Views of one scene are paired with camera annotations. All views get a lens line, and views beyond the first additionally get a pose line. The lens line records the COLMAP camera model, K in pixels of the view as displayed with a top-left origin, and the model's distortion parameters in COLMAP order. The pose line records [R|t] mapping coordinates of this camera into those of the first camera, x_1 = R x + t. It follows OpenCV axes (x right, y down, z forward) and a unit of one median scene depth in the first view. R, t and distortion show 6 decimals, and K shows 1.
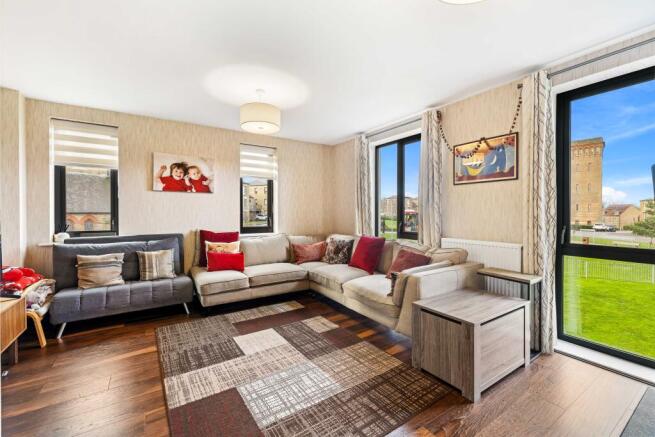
lens RADIAL K [[275.6, 0, 321.7], [0, 275.6, 213.4], [0, 0, 1]] dist [0.001169, 0.000012]
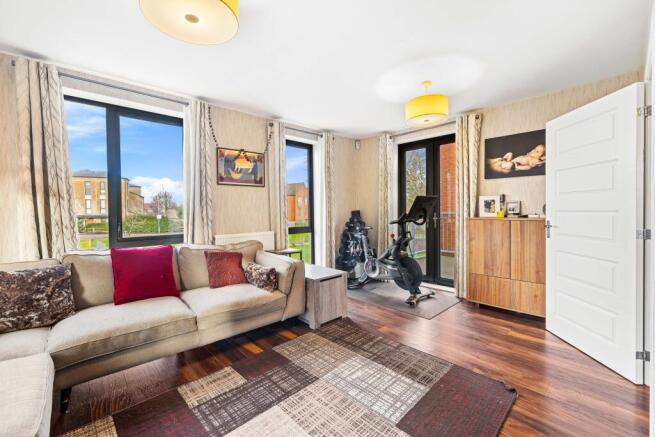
lens RADIAL K [[275.6, 0, 321.7], [0, 275.6, 213.4], [0, 0, 1]] dist [0.001169, 0.000012]
pose [[-0.174761, -0.014656, 0.984502, -0.820826], [0.011436, 0.999792, 0.016914, -0.006491], [-0.984544, 0.014215, -0.174557, 1.039152]]
